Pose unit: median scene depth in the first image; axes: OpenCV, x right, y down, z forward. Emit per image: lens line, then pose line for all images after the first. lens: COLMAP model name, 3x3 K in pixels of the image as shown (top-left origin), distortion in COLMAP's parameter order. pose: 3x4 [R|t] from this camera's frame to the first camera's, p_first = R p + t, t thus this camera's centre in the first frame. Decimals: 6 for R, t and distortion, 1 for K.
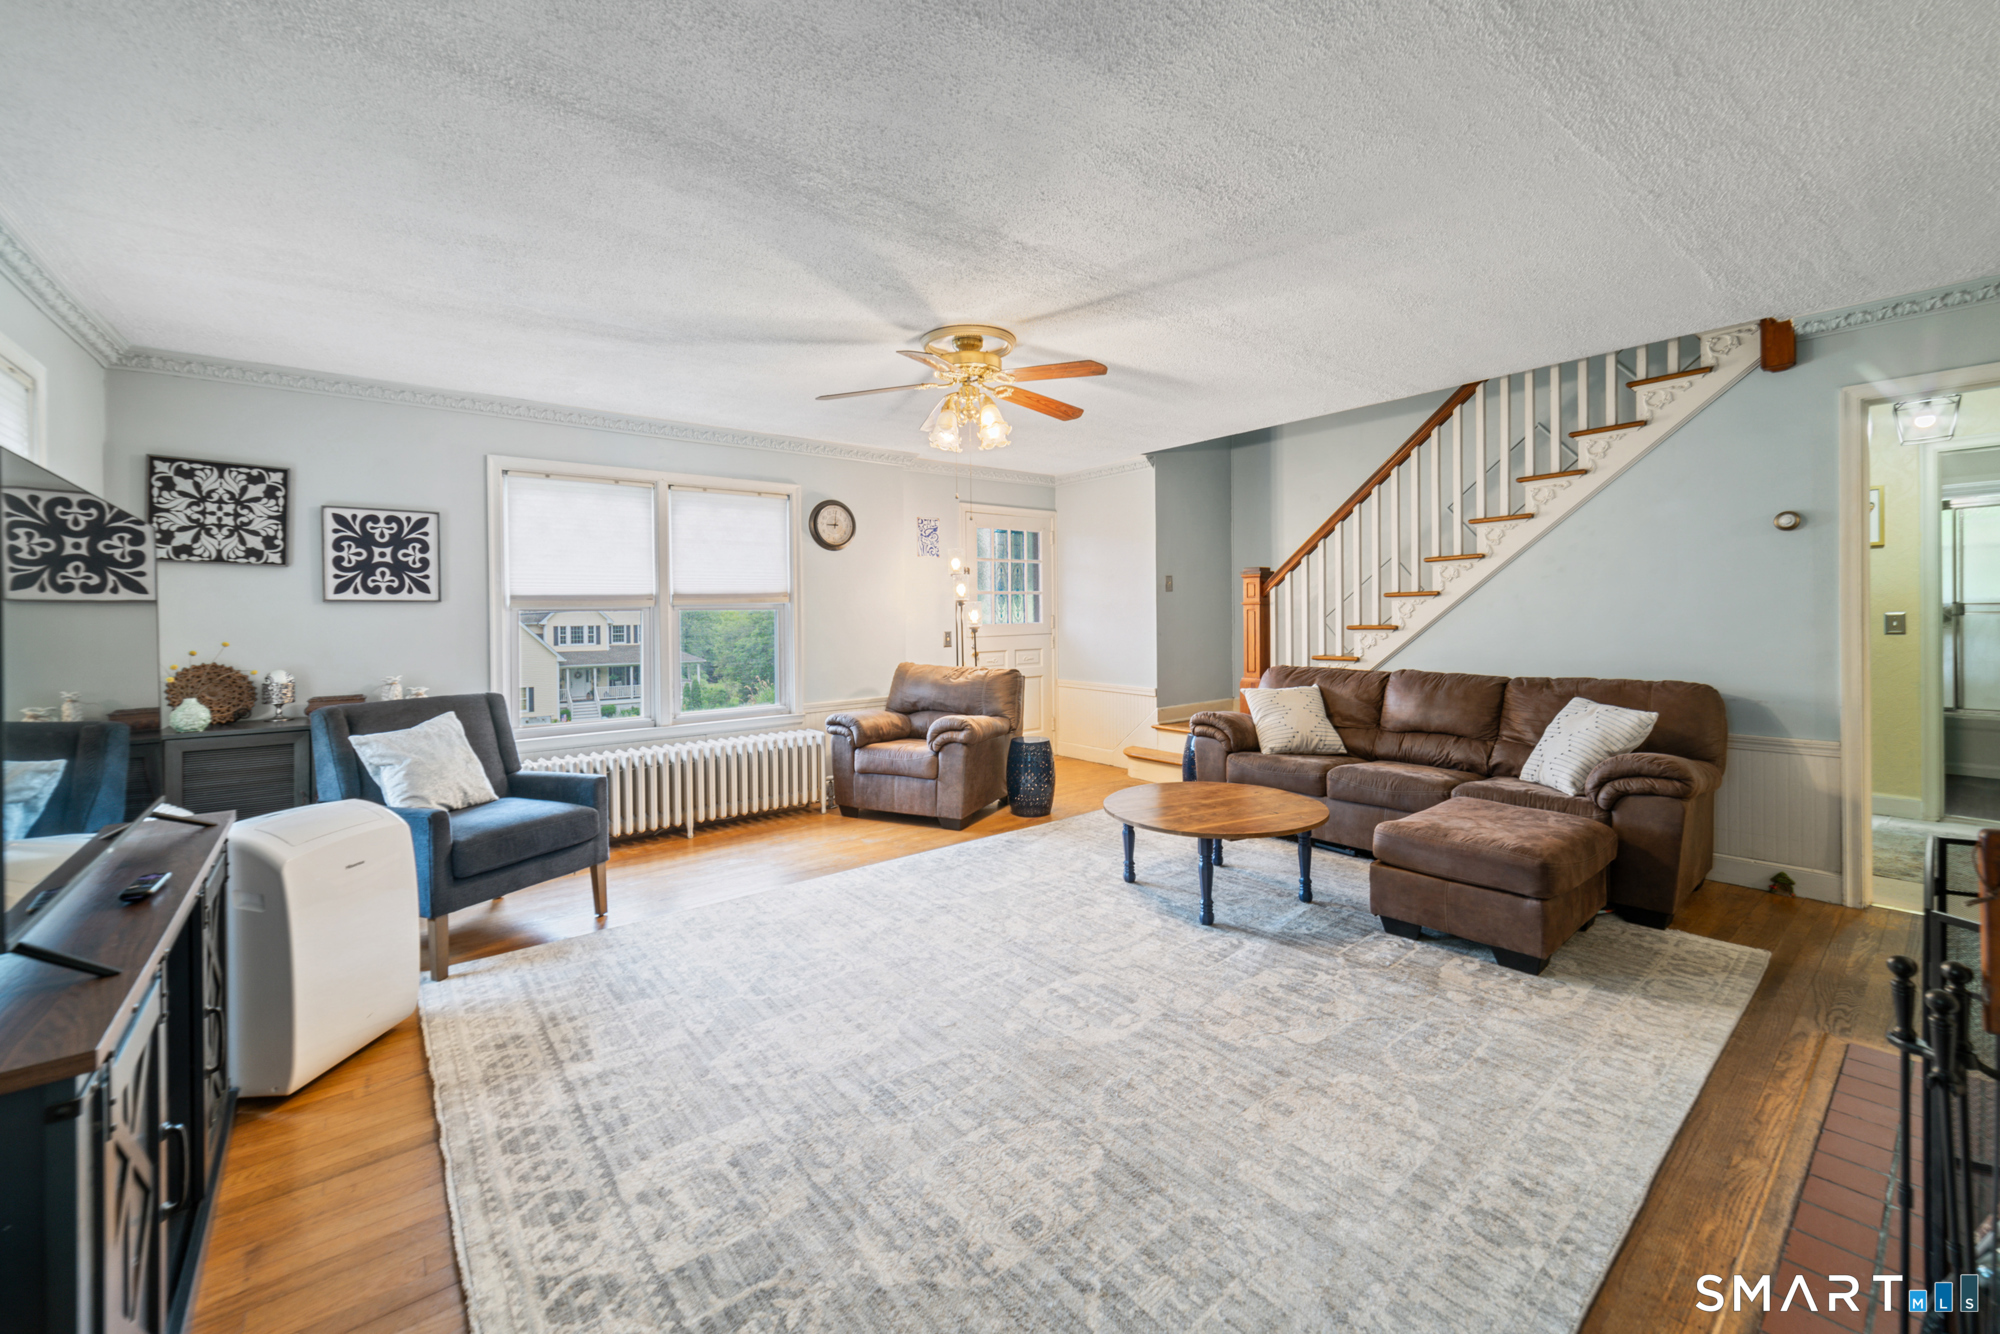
lens RADIAL K [[792.7, 0, 1009.6], [0, 792.7, 615.3], [0, 0, 1]] dist [-0.002938, -0.000151]
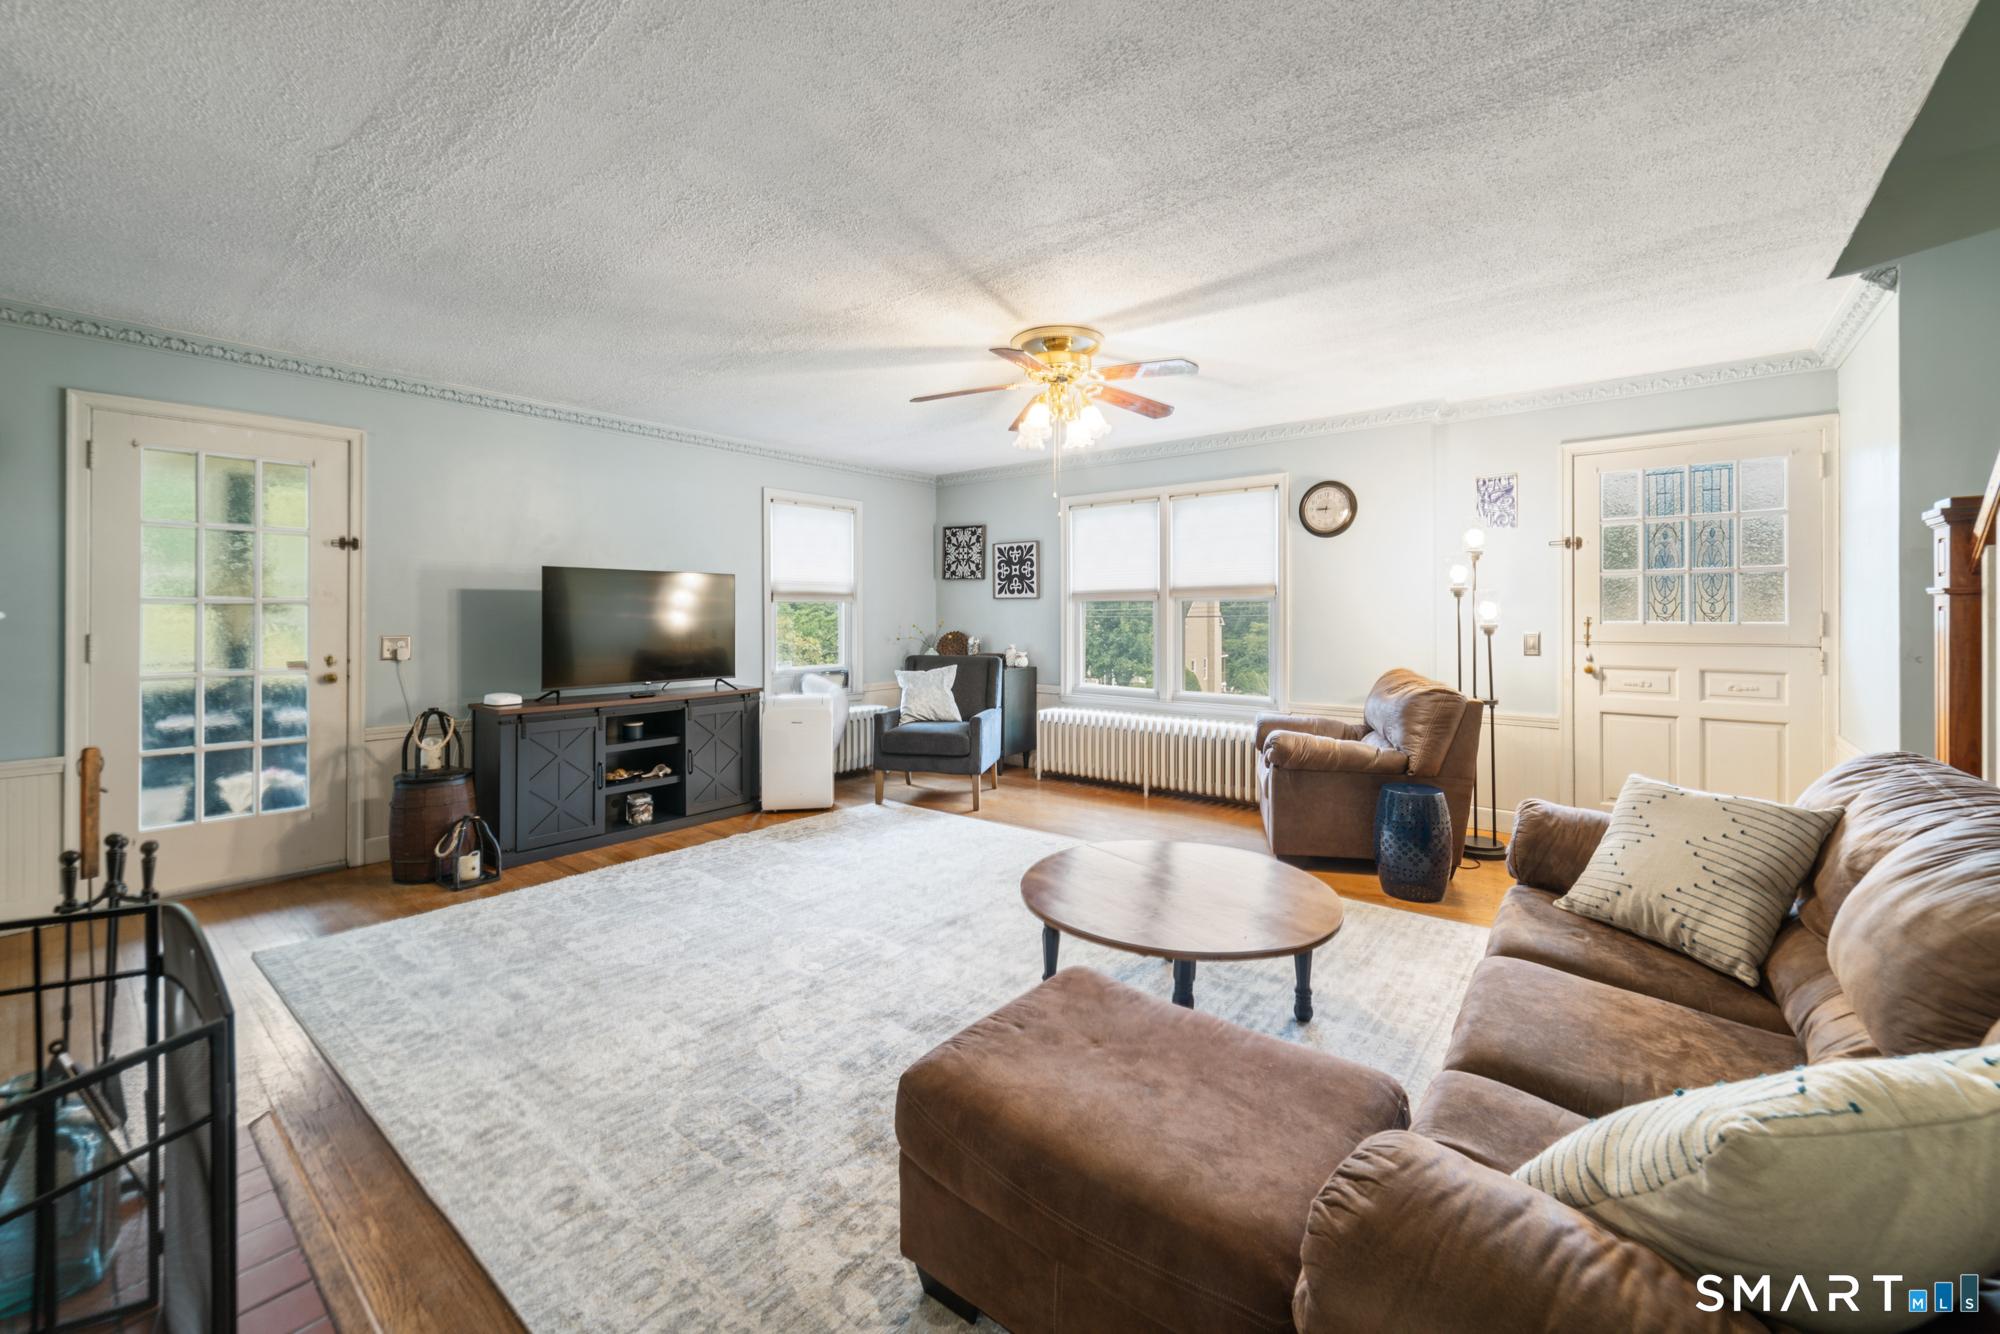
lens RADIAL K [[799.8, 0, 1000.8], [0, 799.8, 595.6], [0, 0, 1]] dist [-0.003703, -0.000007]
pose [[0.196261, -0.007195, -0.980525, 0.878498], [-0.001385, 0.999970, -0.007615, -0.011173], [0.980551, 0.002853, 0.196246, 0.680686]]
